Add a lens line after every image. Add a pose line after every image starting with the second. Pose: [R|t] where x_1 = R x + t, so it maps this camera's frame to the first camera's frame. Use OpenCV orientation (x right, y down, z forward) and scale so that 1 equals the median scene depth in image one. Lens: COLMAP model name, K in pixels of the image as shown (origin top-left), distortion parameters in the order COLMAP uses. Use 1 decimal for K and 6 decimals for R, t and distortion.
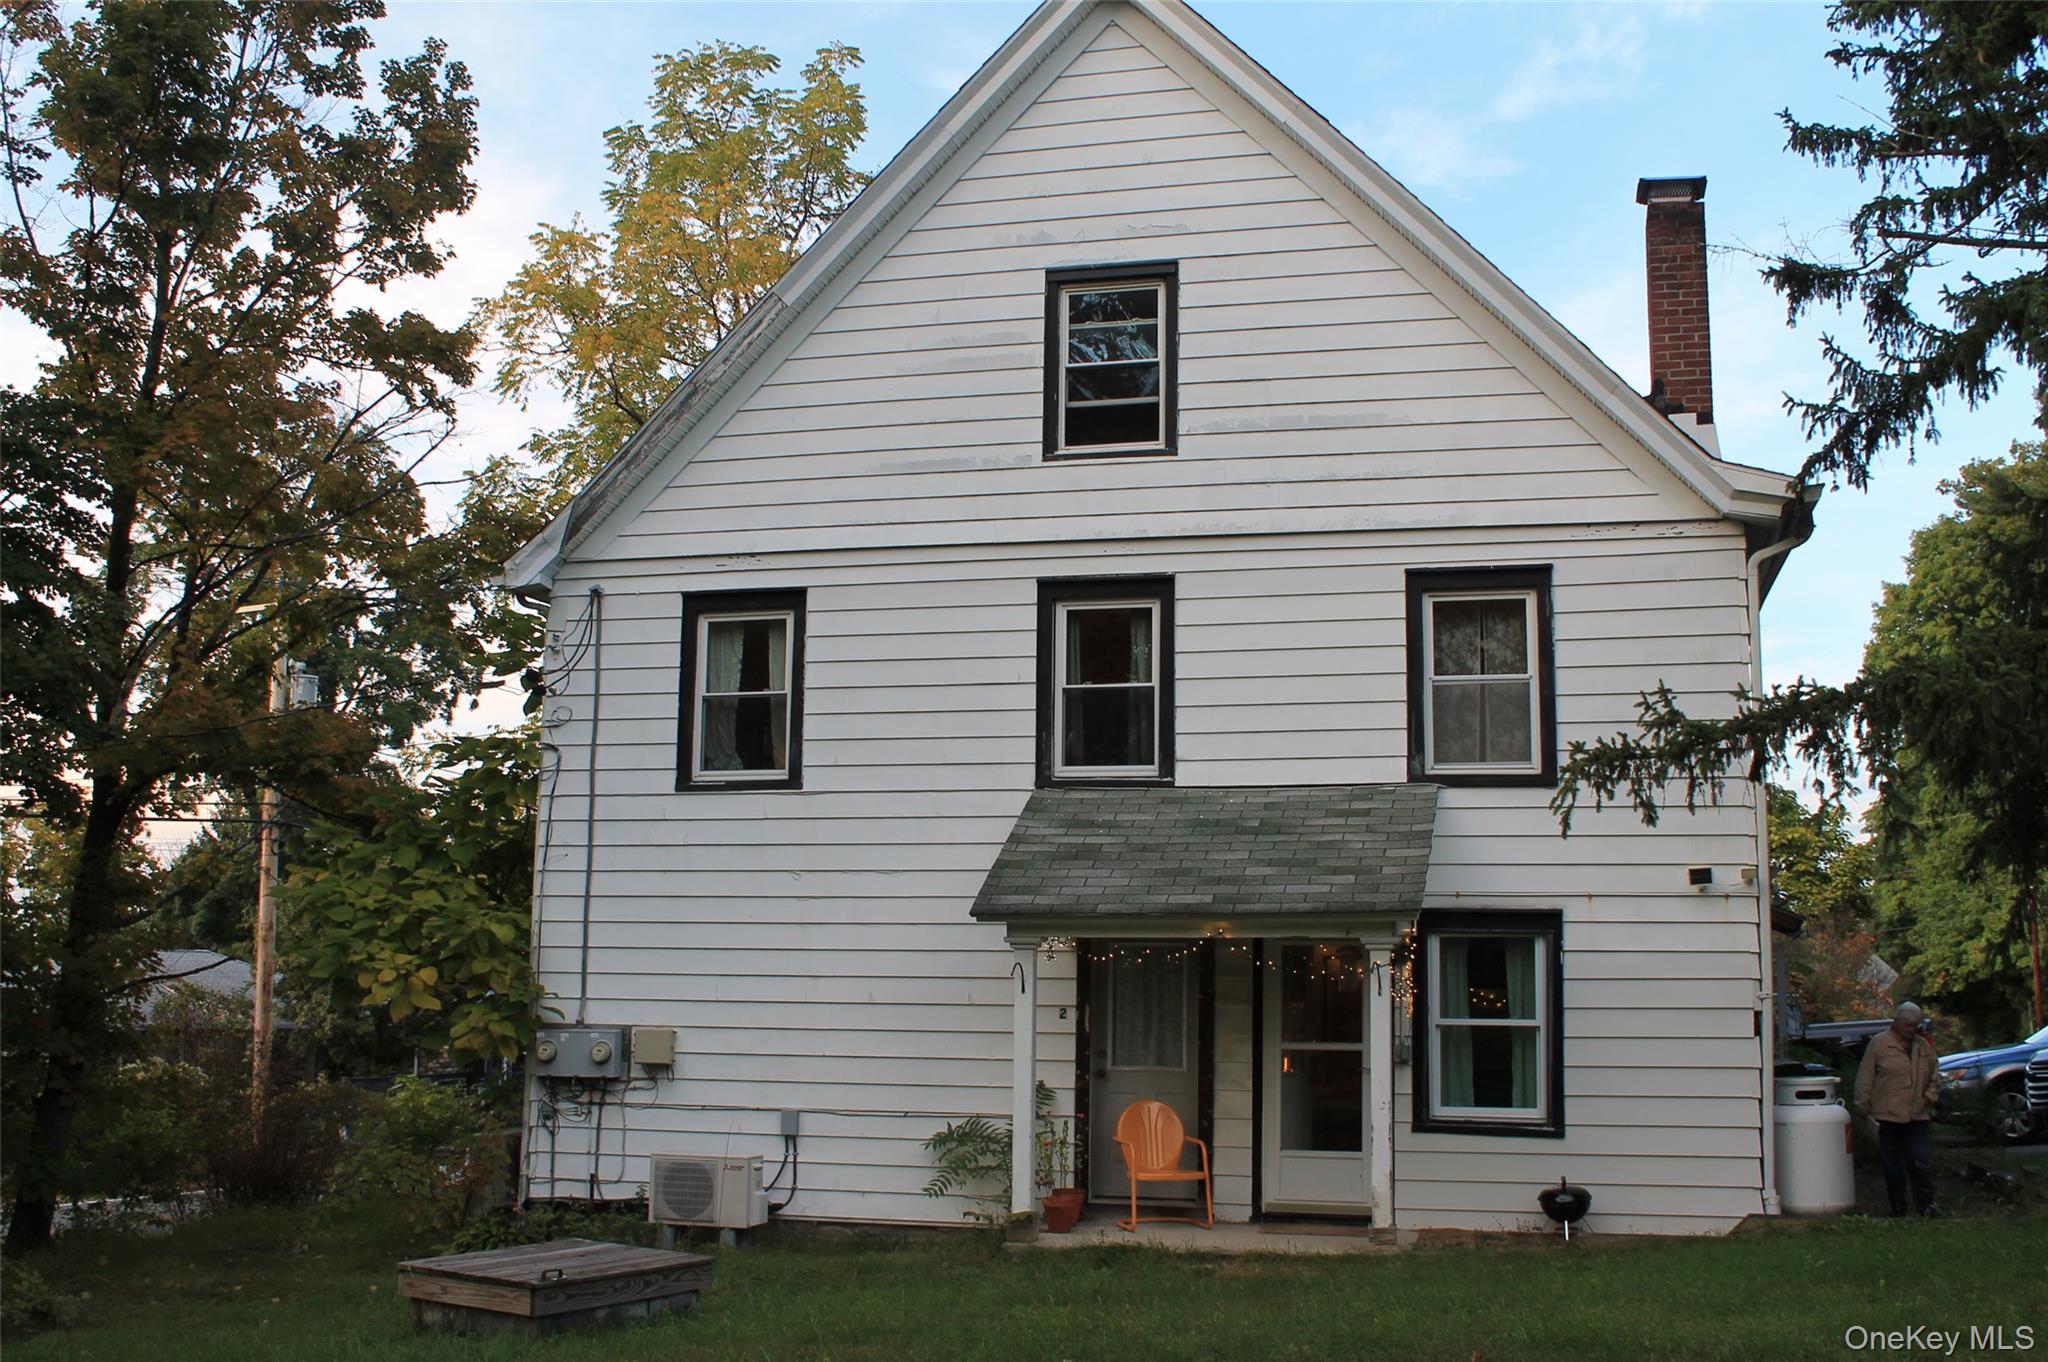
lens RADIAL K [[2009.0, 0, 1025.1], [0, 2009.0, 685.0], [0, 0, 1]] dist [-0.077399, 0.000000]
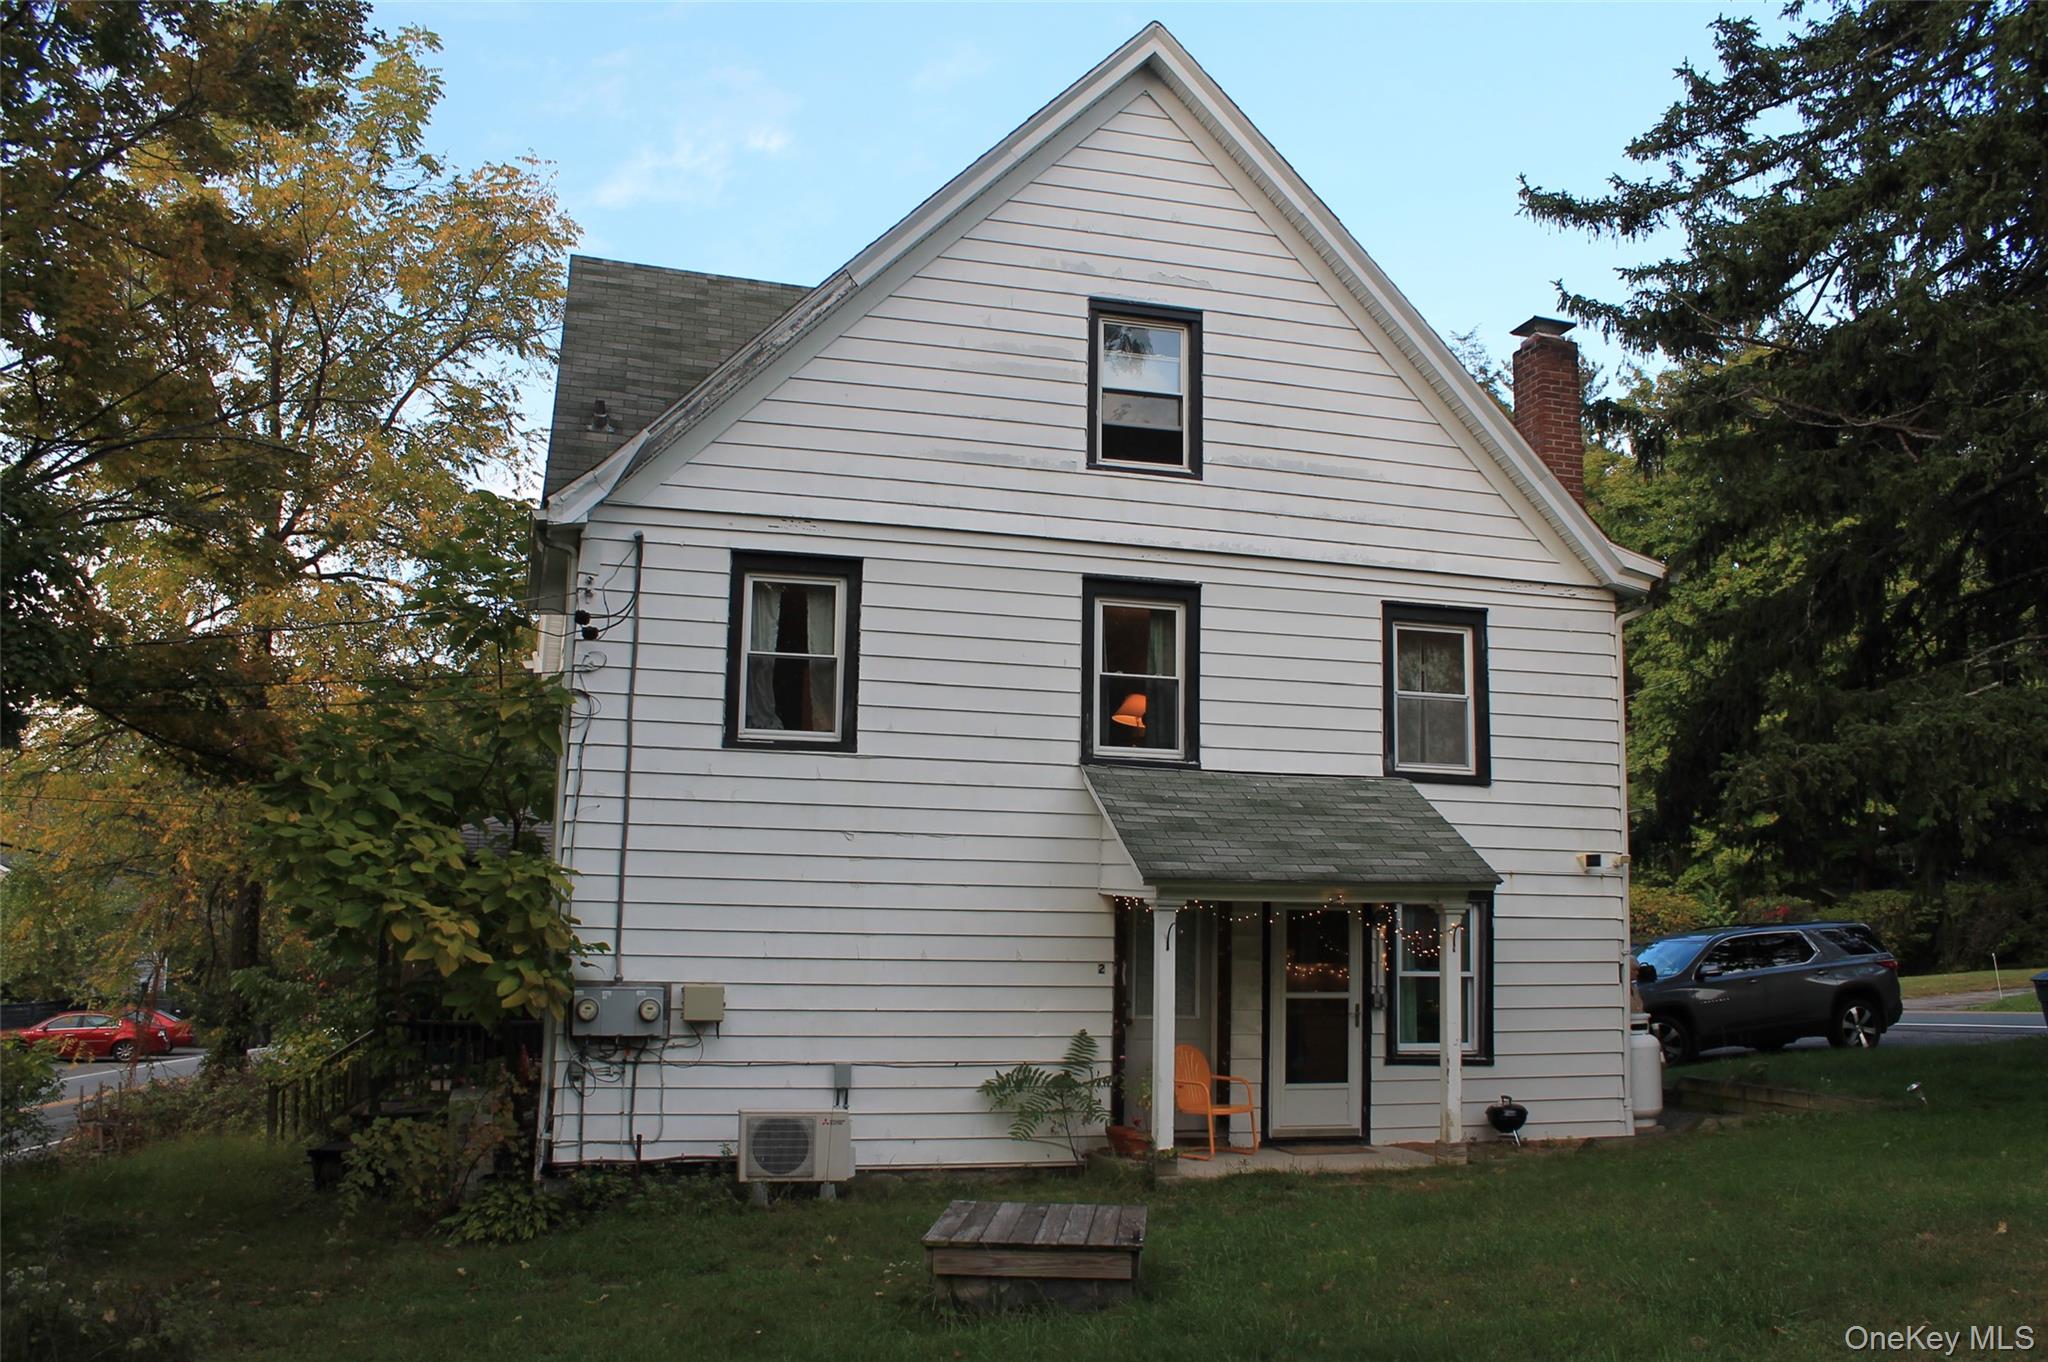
lens RADIAL K [[1713.1, 0, 1024.0], [0, 1713.1, 683.8], [0, 0, 1]] dist [-0.105338, 0.002713]
pose [[0.873749, 0.076439, 0.480334, -0.469668], [-0.075613, 0.996914, -0.021103, 0.029205], [-0.480465, -0.017881, 0.876832, 0.191302]]
